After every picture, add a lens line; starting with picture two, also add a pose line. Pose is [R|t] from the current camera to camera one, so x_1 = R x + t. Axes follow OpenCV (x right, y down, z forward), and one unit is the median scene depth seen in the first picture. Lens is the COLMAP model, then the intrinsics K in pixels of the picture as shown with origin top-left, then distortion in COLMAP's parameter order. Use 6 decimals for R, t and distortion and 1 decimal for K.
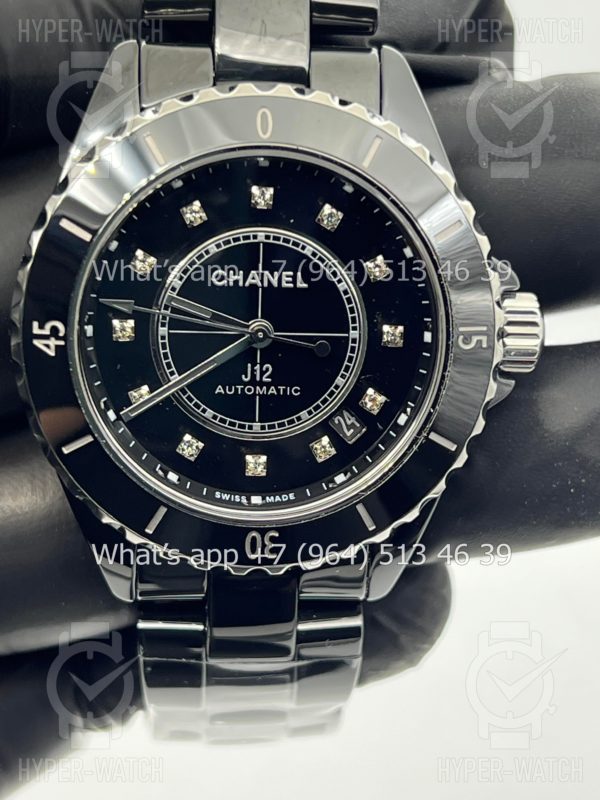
lens RADIAL K [[1902.1, 0, 298.4], [0, 1902.1, 405.7], [0, 0, 1]] dist [0.296228, 0.000000]
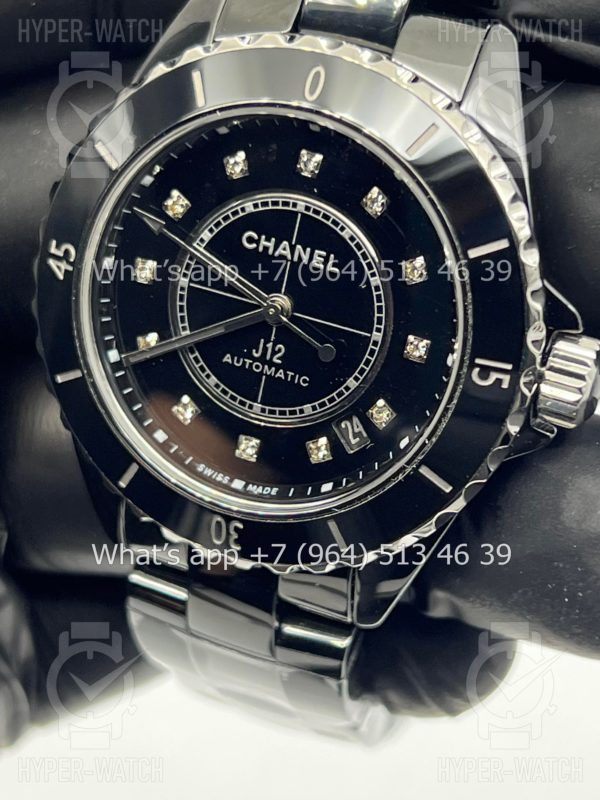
lens RADIAL K [[1902.1, 0, 301.4], [0, 1902.1, 402.8], [0, 0, 1]] dist [0.296228, 0.000000]
pose [[0.895030, 0.261349, -0.361412, 0.330871], [-0.241590, 0.965243, 0.099704, -0.088527], [0.374908, -0.001925, 0.927060, 0.158916]]
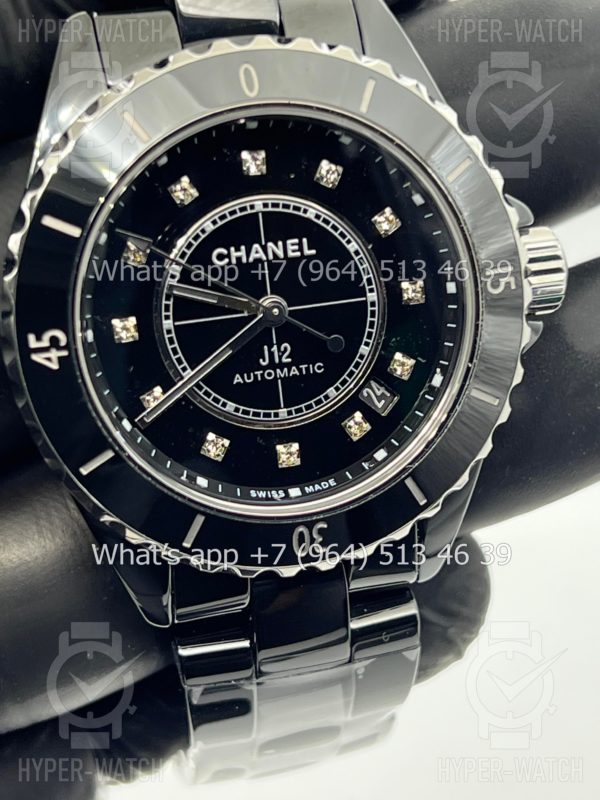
lens RADIAL K [[1902.1, 0, 291.5], [0, 1902.1, 386.2], [0, 0, 1]] dist [0.296228, 0.000000]
pose [[0.981717, -0.154618, 0.111017, -0.118211], [0.156416, 0.987662, -0.007619, 0.005983], [-0.108469, 0.024845, 0.993789, 0.092913]]
